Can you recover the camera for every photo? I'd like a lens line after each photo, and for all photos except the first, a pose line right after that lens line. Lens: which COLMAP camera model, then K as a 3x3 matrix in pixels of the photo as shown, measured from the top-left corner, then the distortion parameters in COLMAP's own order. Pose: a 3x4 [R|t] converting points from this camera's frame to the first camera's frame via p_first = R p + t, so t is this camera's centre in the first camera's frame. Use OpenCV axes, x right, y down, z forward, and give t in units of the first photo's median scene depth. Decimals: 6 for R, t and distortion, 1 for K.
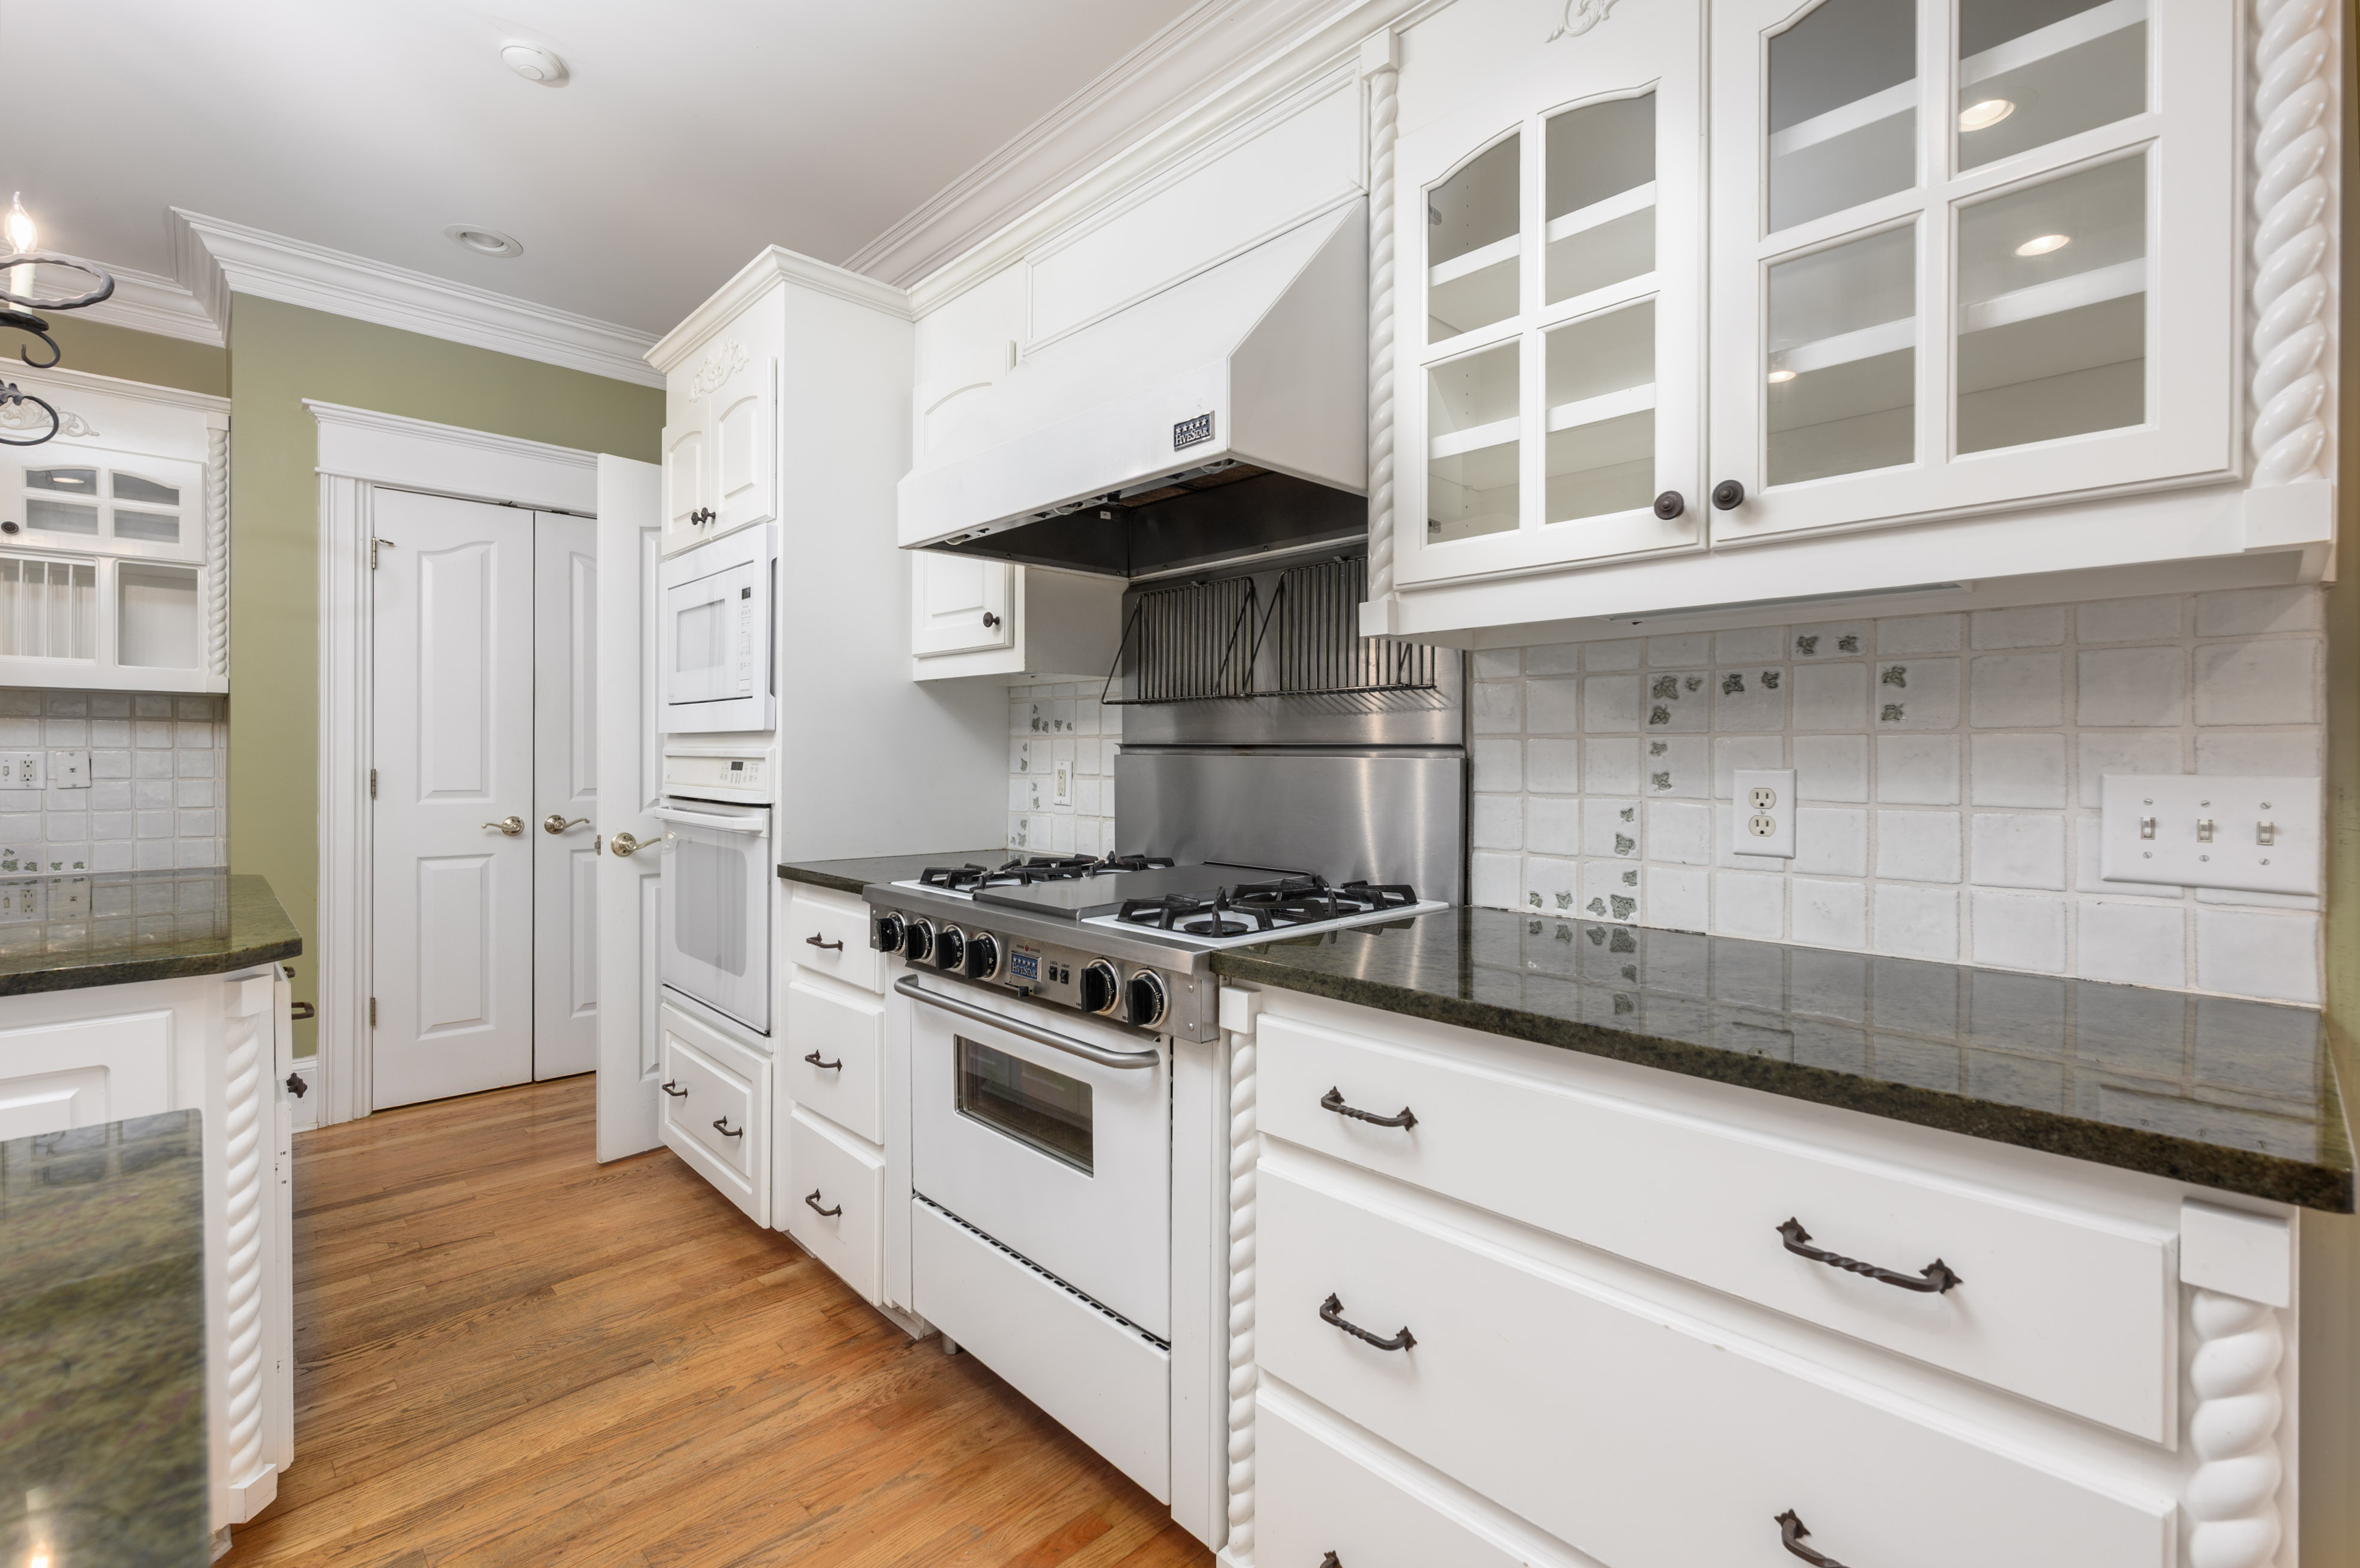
lens RADIAL K [[1050.3, 0, 1182.9], [0, 1050.3, 788.6], [0, 0, 1]] dist [-0.003192, 0.000004]
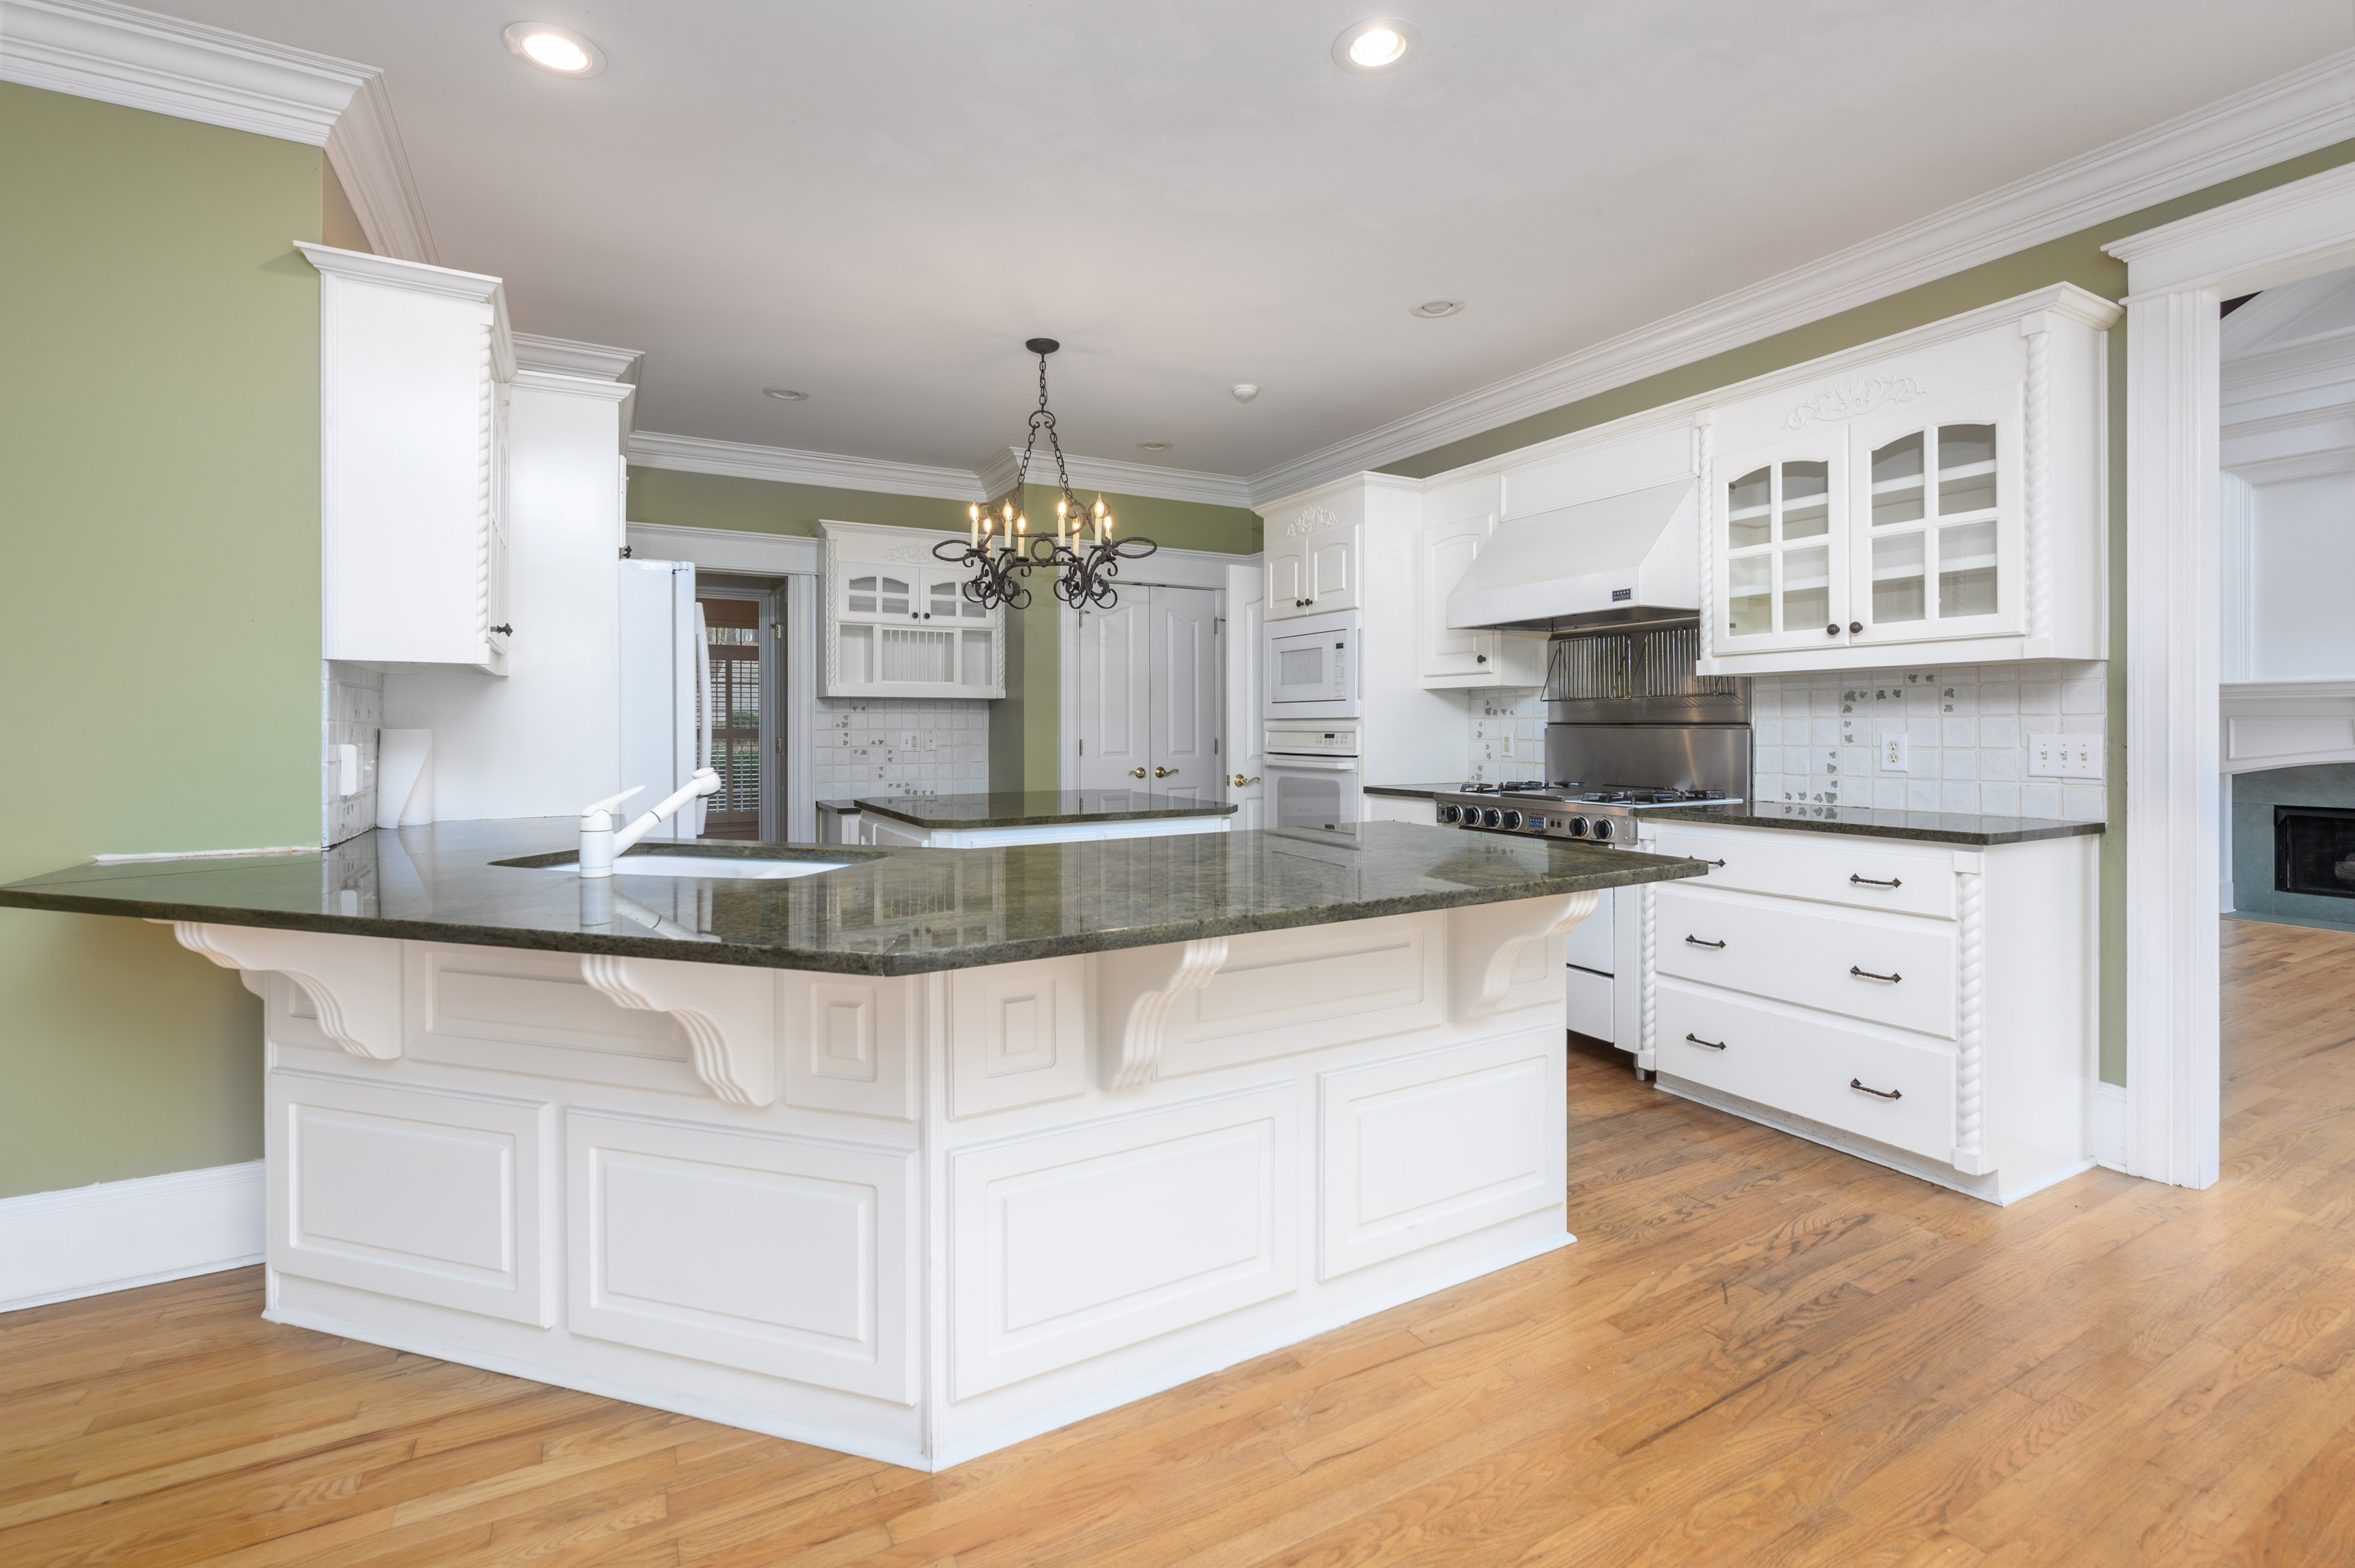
lens RADIAL K [[1048.0, 0, 1188.3], [0, 1048.0, 746.5], [0, 0, 1]] dist [-0.003192, 0.000004]
pose [[0.967401, -0.004022, -0.253217, -0.322044], [0.000584, 0.999907, -0.013649, 0.038036], [0.253249, 0.013057, 0.967313, -1.462322]]
